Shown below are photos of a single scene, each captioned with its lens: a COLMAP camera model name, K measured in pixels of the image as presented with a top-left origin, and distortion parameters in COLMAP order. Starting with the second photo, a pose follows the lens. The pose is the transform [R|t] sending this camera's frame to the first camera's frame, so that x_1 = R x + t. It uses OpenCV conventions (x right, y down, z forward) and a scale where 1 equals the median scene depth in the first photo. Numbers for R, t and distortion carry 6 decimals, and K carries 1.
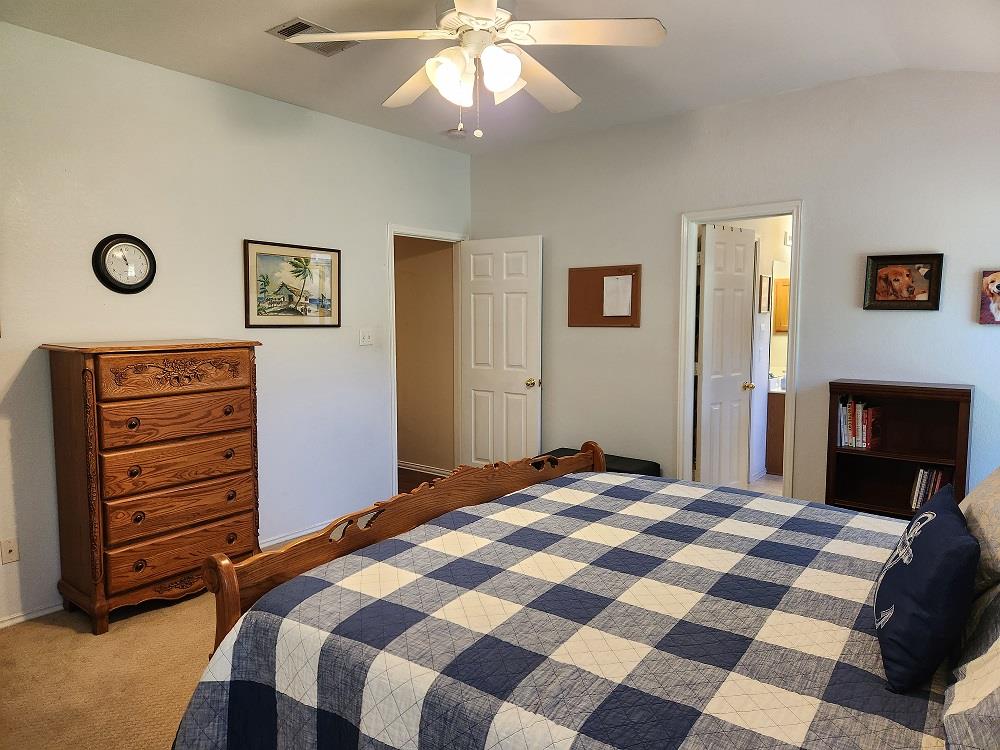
lens RADIAL K [[678.2, 0, 497.3], [0, 678.2, 376.0], [0, 0, 1]] dist [0.047979, -0.007281]
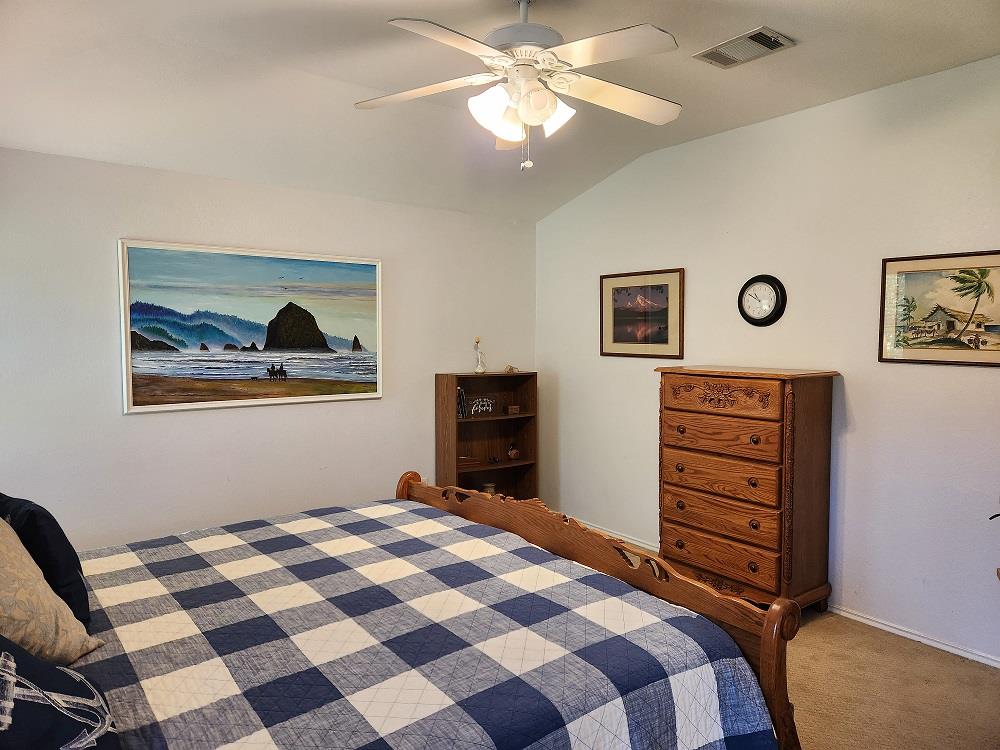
lens RADIAL K [[678.2, 0, 500.0], [0, 678.2, 374.1], [0, 0, 1]] dist [0.047979, -0.007281]
pose [[-0.270760, 0.054819, -0.961085, 0.690873], [-0.096397, 0.991815, 0.083729, -0.096275], [0.957808, 0.115316, -0.263260, 0.914149]]
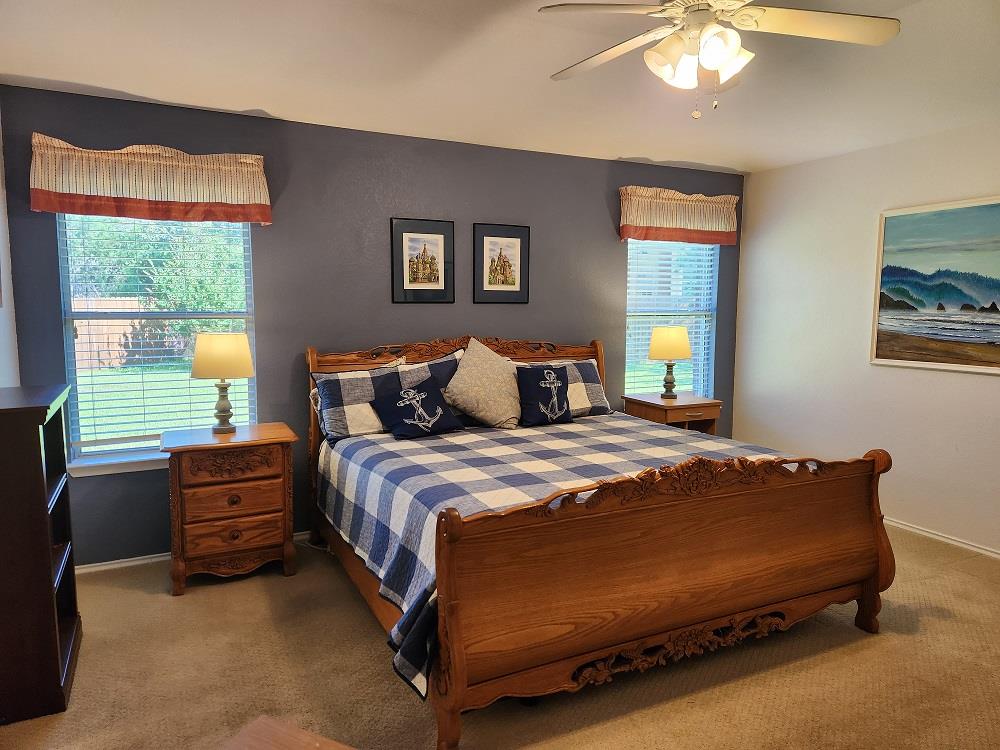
lens RADIAL K [[678.2, 0, 500.4], [0, 678.2, 372.6], [0, 0, 1]] dist [0.047979, -0.007281]
pose [[-0.900091, -0.053305, 0.432429, -0.236242], [0.032997, 0.981298, 0.189646, -0.135851], [-0.434451, 0.184967, -0.881499, 1.548037]]
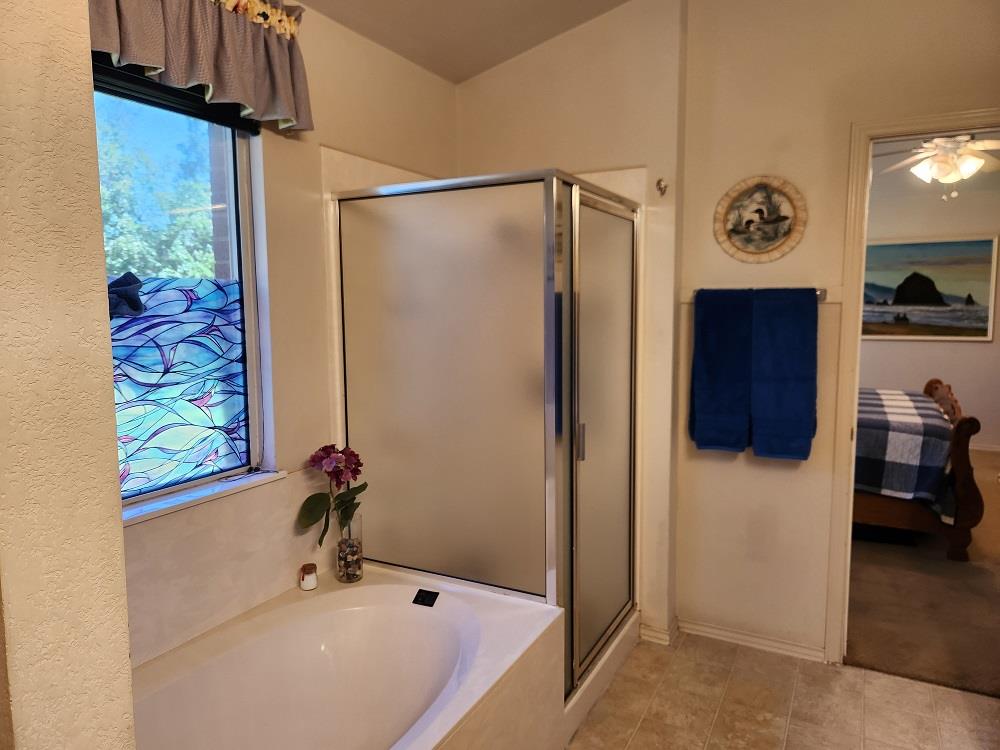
lens RADIAL K [[678.2, 0, 501.7], [0, 678.2, 372.7], [0, 0, 1]] dist [0.047979, -0.007281]
pose [[-0.984209, 0.020730, -0.175792, 1.080590], [-0.014142, 0.980736, 0.194828, -0.175642], [0.176444, 0.194237, -0.964956, 1.989419]]
